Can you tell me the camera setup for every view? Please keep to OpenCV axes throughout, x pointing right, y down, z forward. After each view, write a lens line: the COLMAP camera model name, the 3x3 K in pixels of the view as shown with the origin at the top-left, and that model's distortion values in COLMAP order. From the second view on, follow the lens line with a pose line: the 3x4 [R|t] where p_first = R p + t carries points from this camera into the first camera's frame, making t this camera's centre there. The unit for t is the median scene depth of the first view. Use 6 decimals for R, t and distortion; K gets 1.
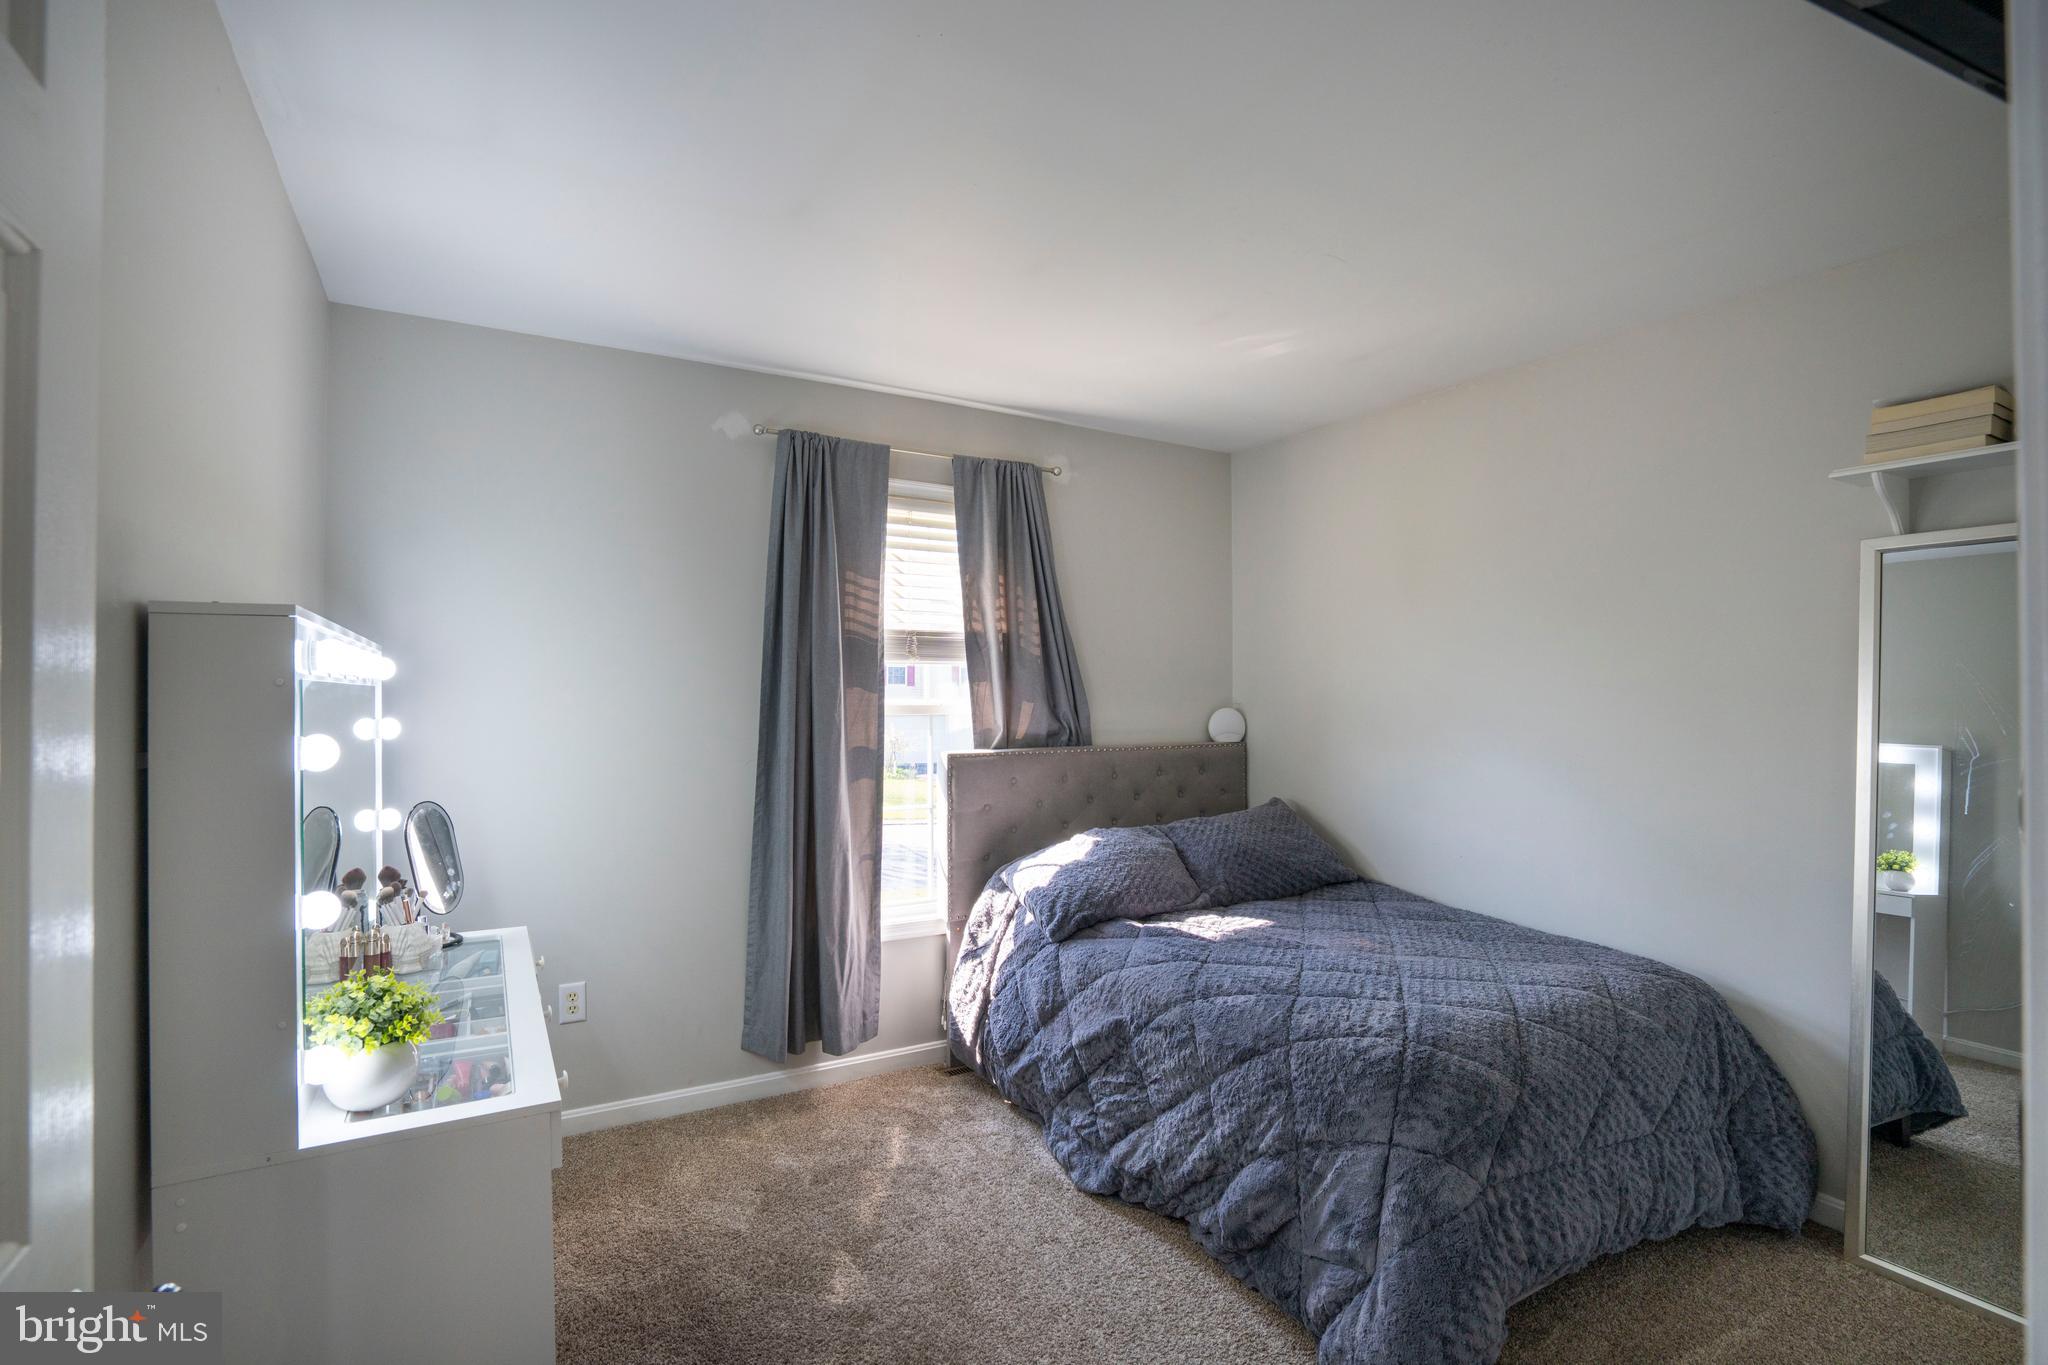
lens RADIAL K [[933.4, 0, 1013.4], [0, 933.4, 687.7], [0, 0, 1]] dist [-0.058826, 0.017269]
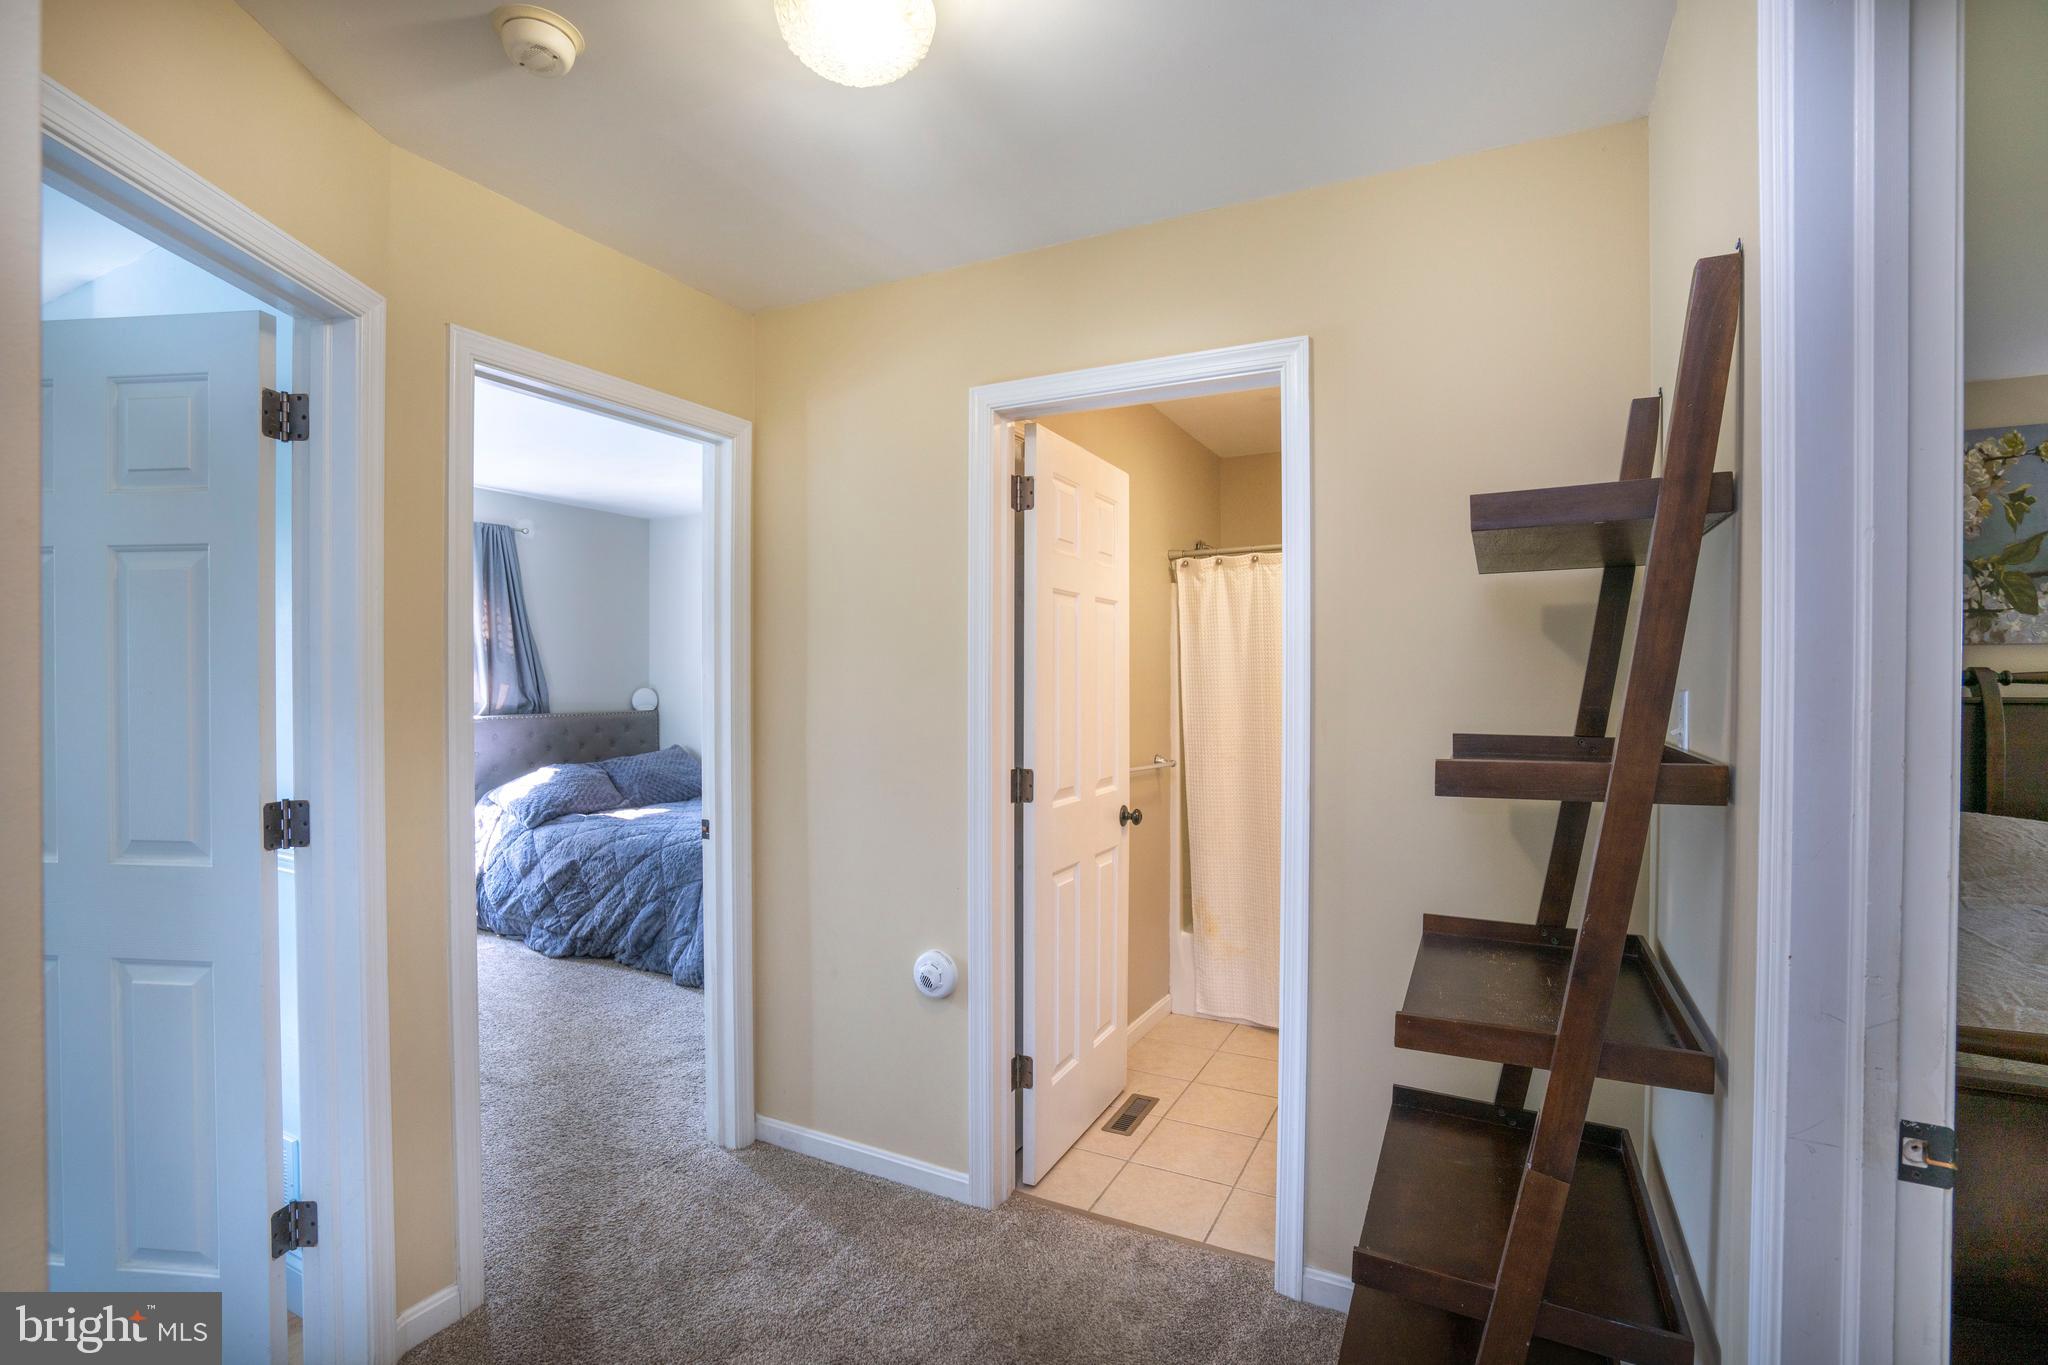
lens RADIAL K [[933.4, 0, 1013.4], [0, 933.4, 687.7], [0, 0, 1]] dist [-0.058826, 0.017269]
pose [[0.842463, -0.004152, 0.538738, -0.119368], [-0.007427, 0.999786, 0.019320, -0.018956], [-0.538702, -0.020277, 0.842252, -0.909668]]
